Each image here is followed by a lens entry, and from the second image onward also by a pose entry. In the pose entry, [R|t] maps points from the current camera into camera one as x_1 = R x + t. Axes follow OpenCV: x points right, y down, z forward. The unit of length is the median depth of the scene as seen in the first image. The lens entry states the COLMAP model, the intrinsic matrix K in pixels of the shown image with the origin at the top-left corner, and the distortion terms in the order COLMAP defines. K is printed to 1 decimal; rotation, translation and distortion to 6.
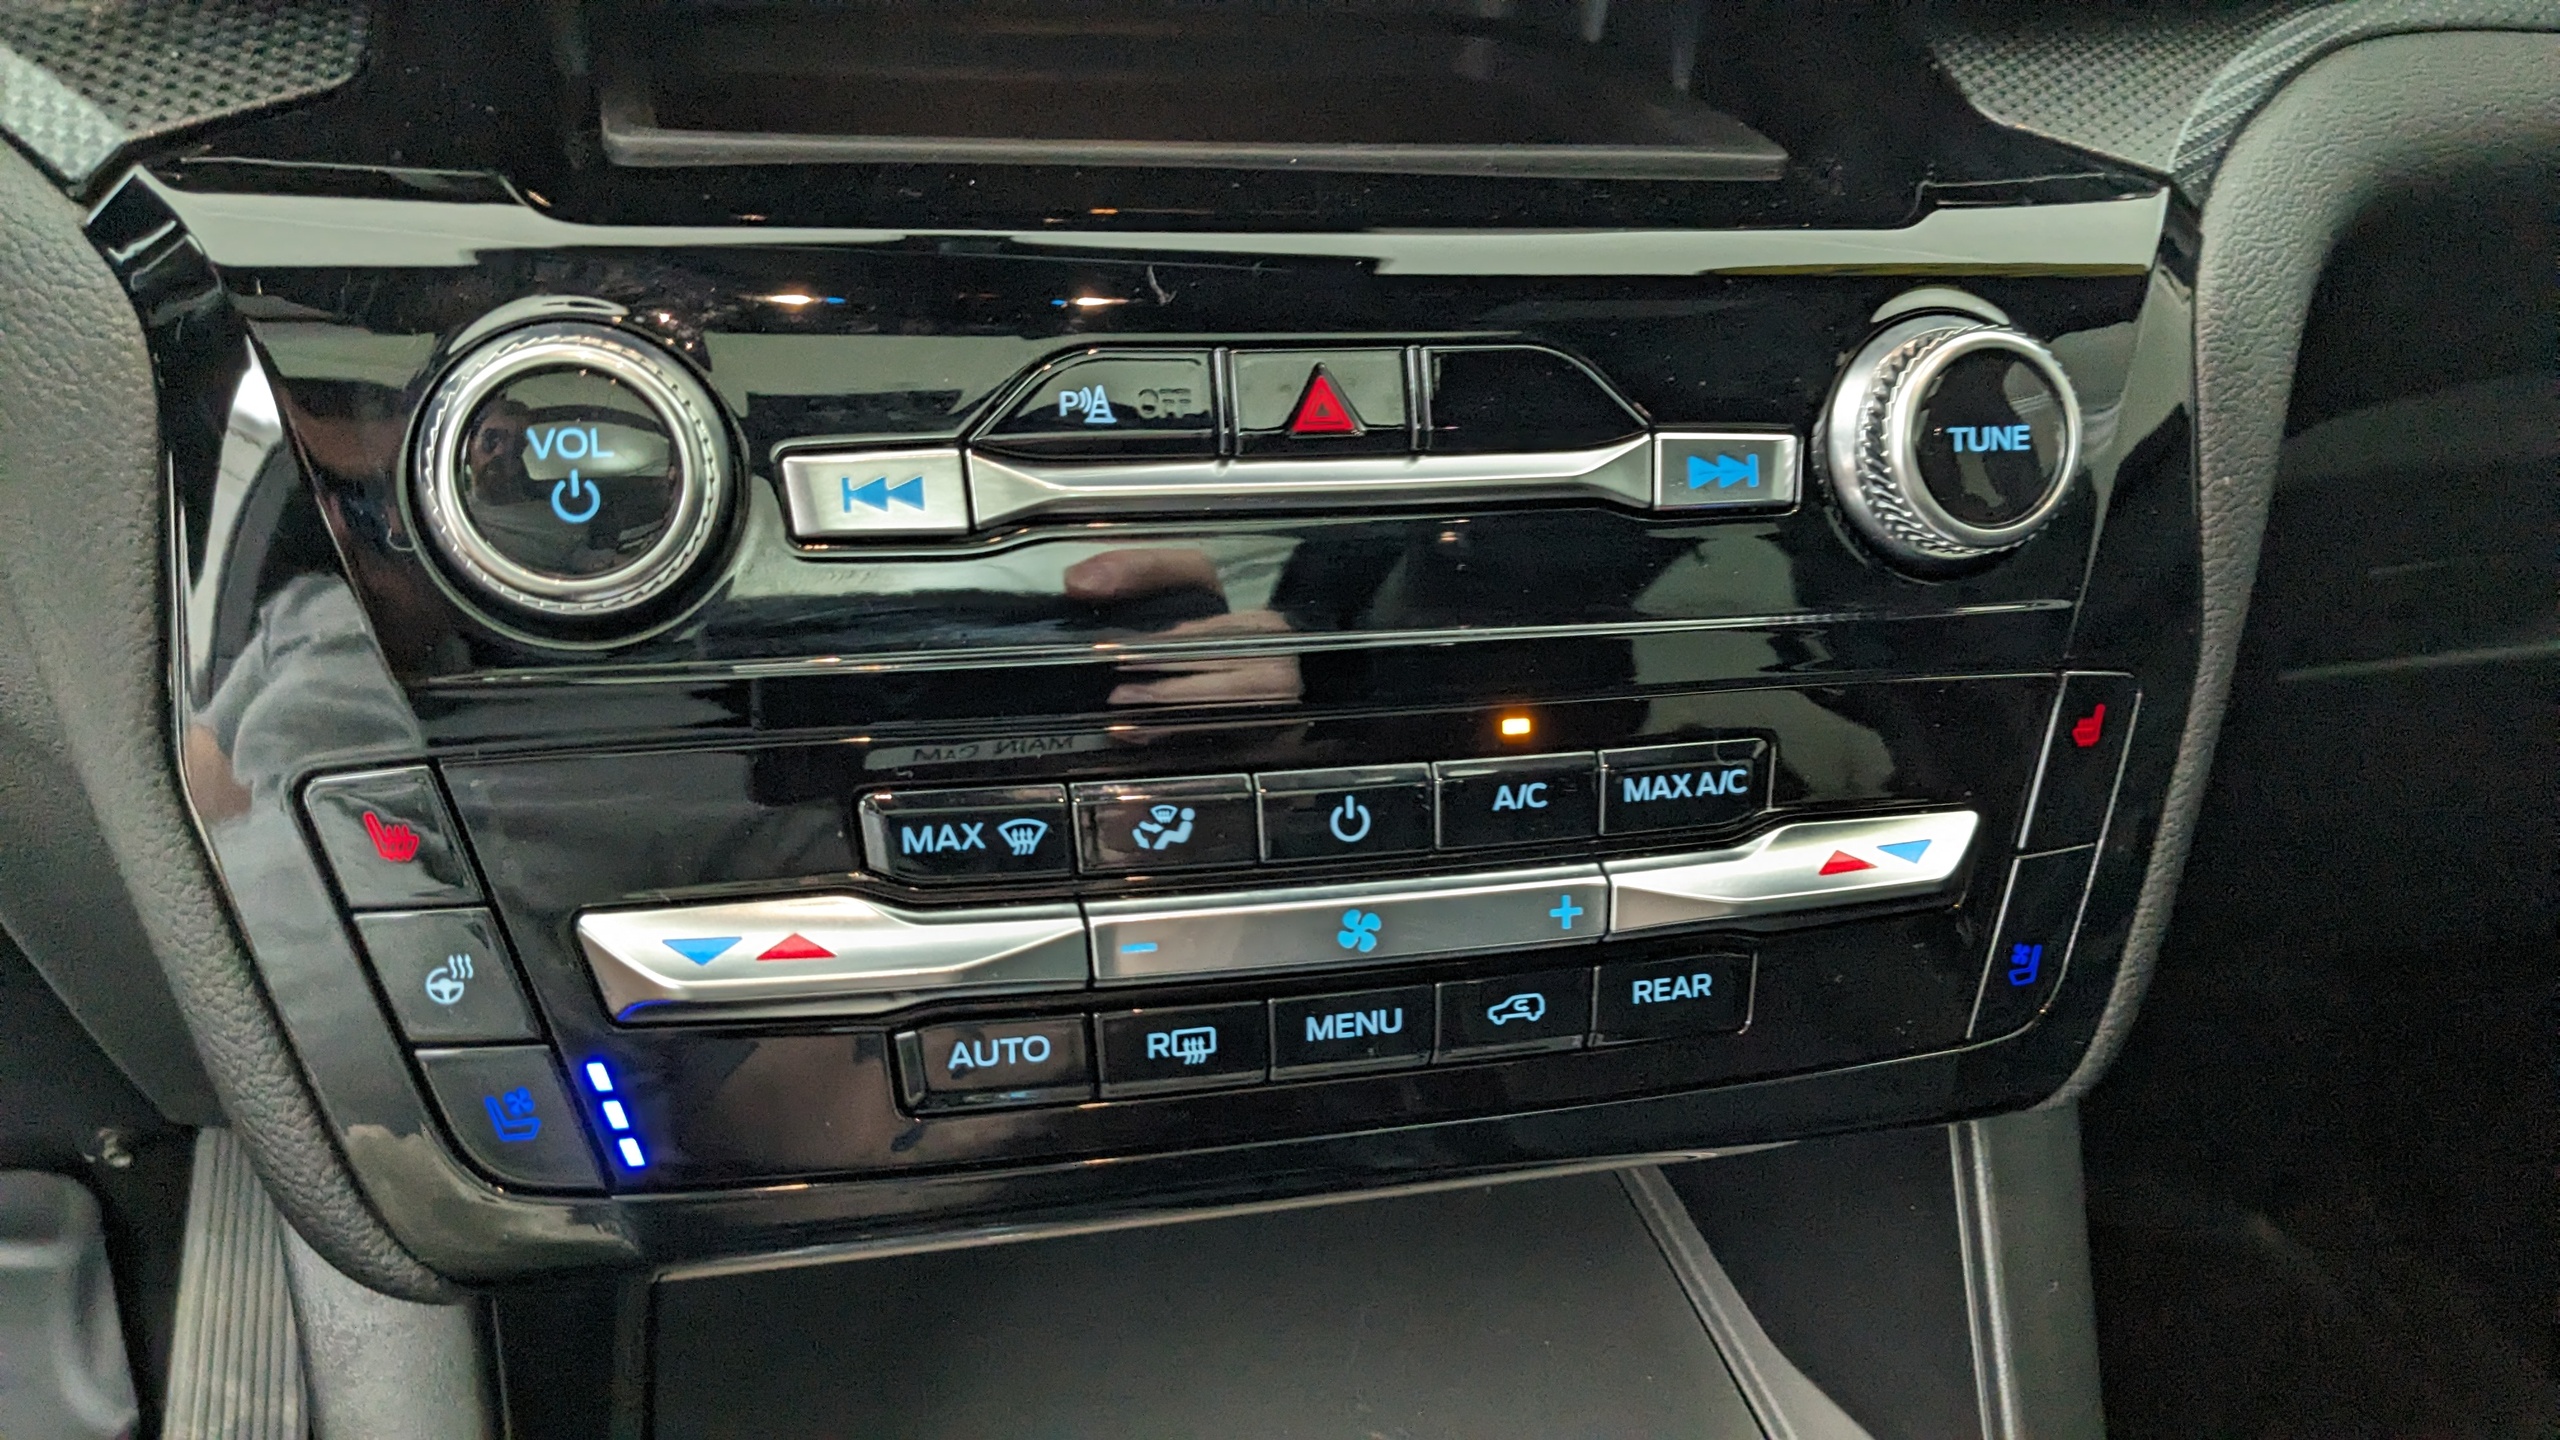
lens RADIAL K [[2074.3, 0, 1293.3], [0, 2074.3, 726.8], [0, 0, 1]] dist [0.066323, -0.120206]
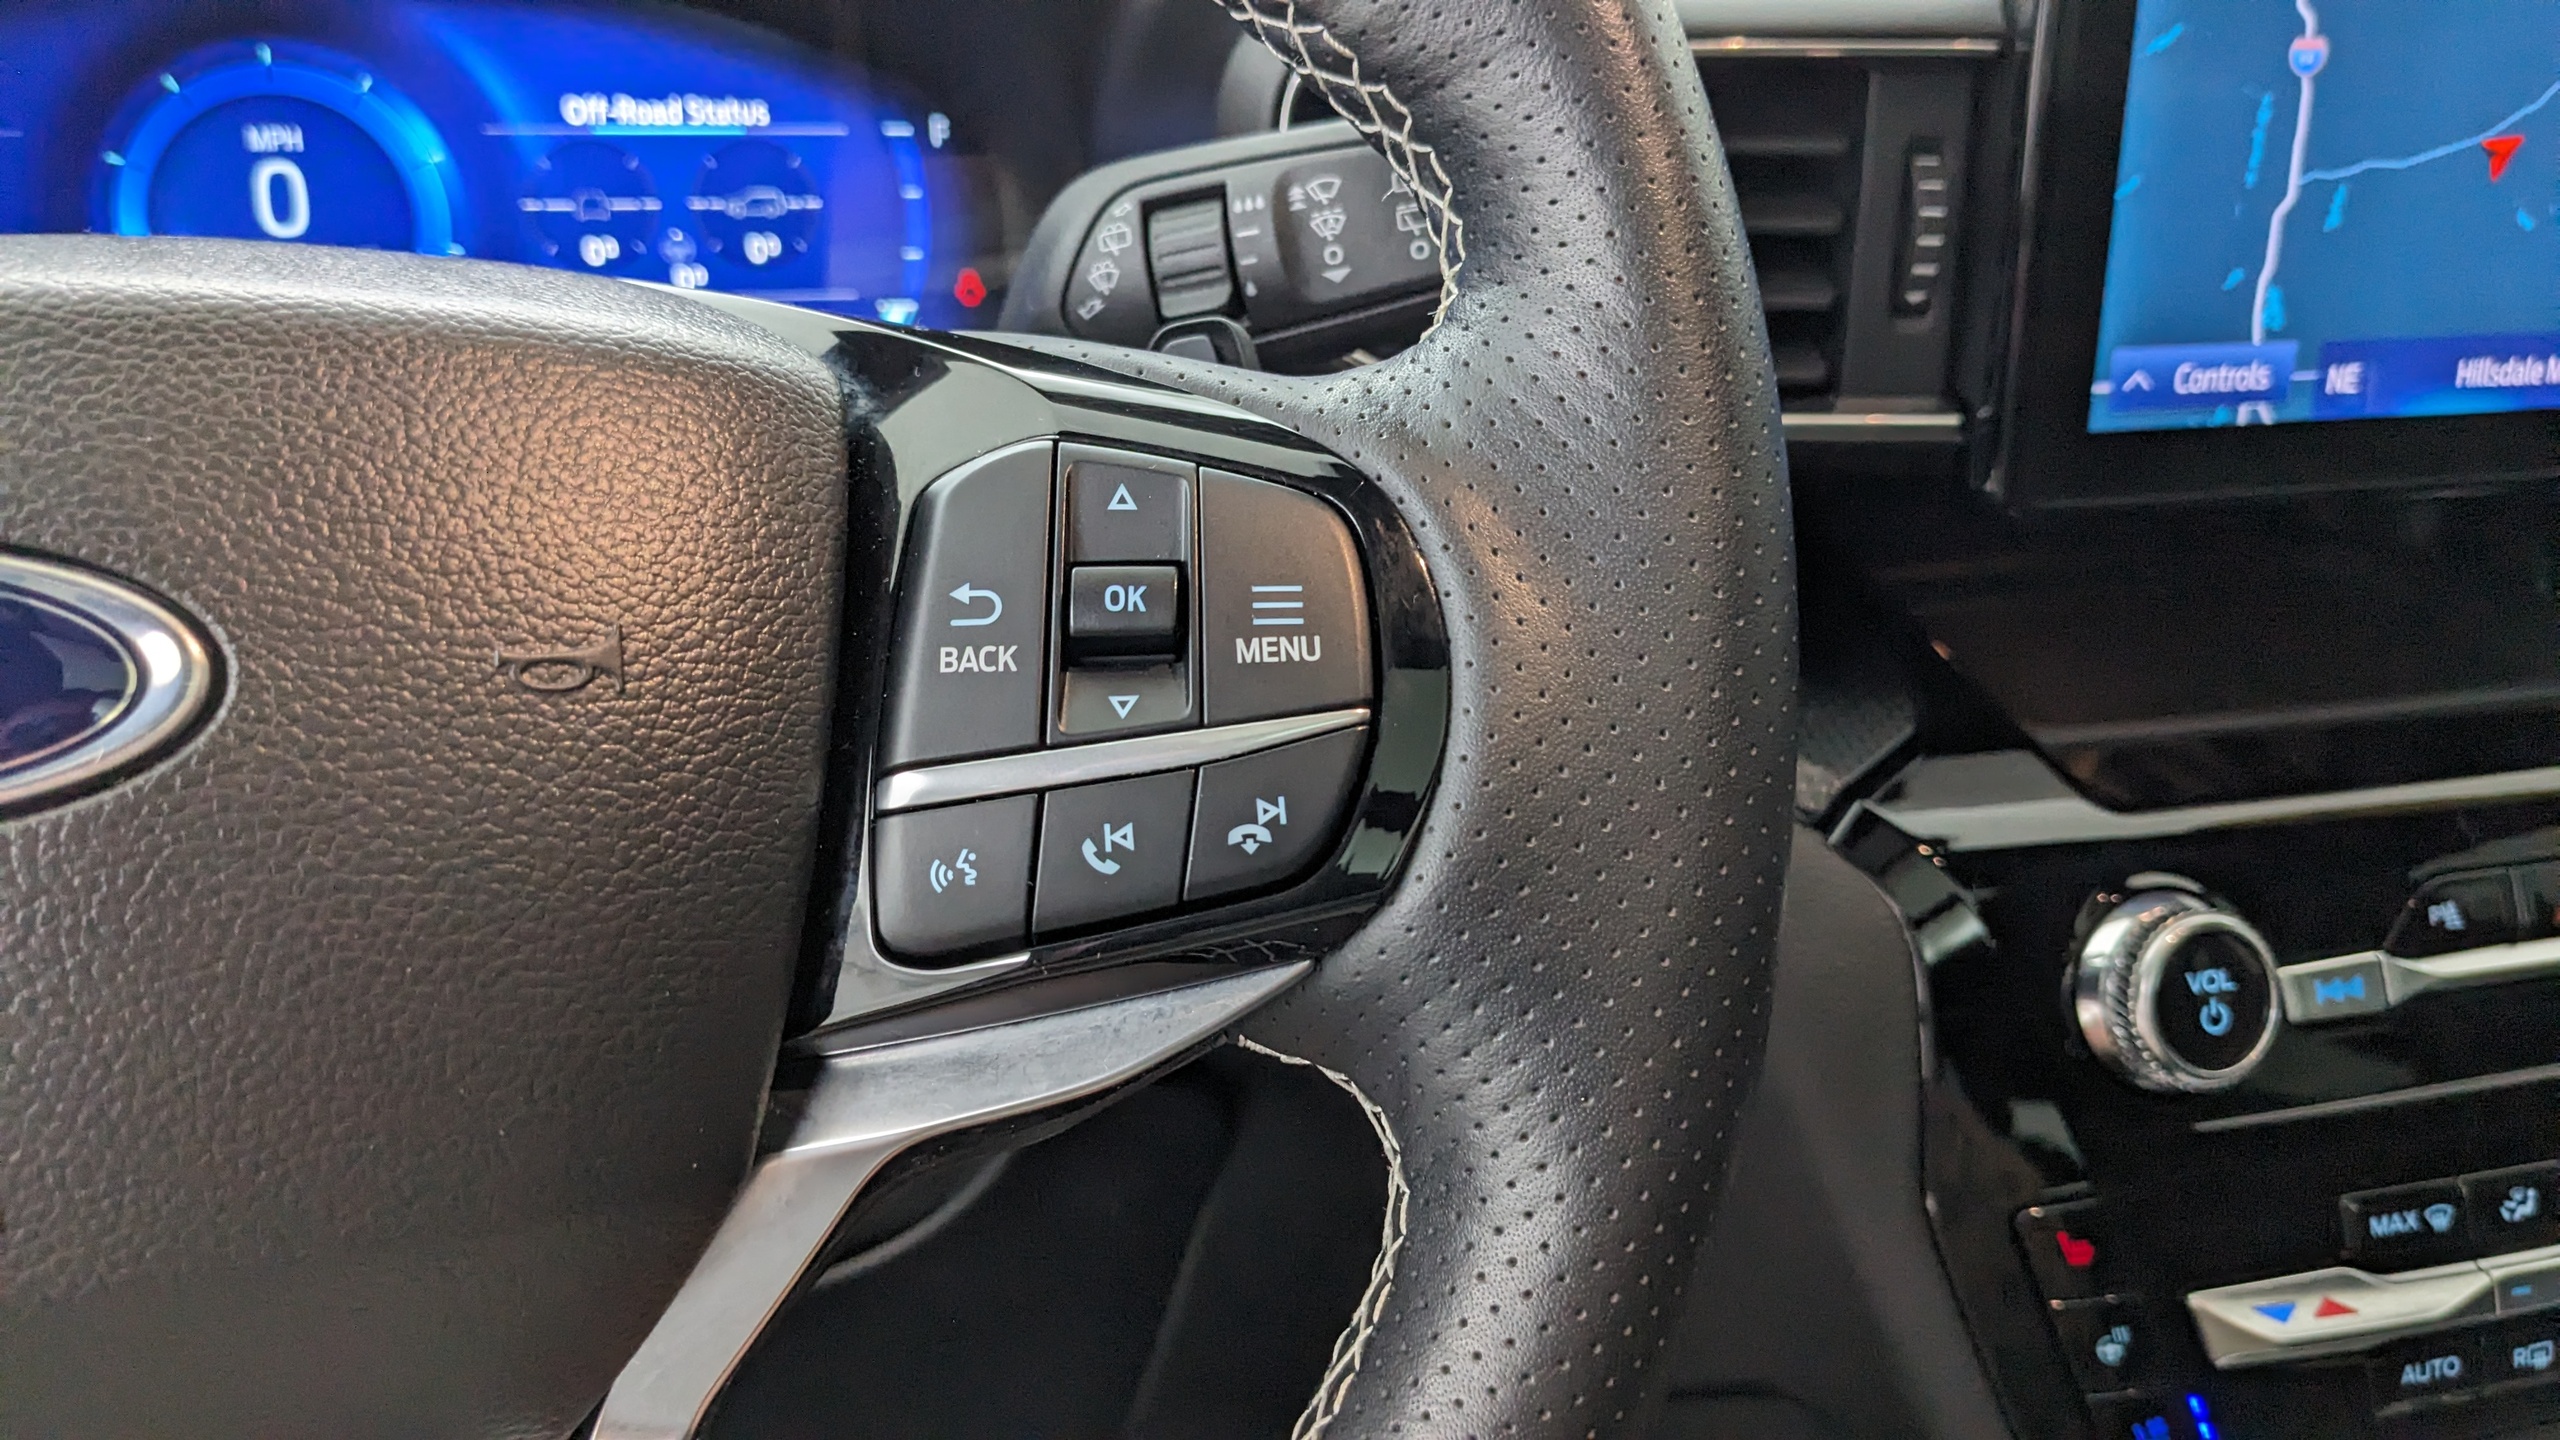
lens RADIAL K [[2074.3, 0, 1293.3], [0, 2074.3, 726.8], [0, 0, 1]] dist [0.066323, -0.120206]
pose [[0.998539, -0.049061, 0.022637, -0.889369], [0.050977, 0.994291, -0.093736, -0.179998], [-0.017909, 0.094753, 0.995340, -0.435920]]
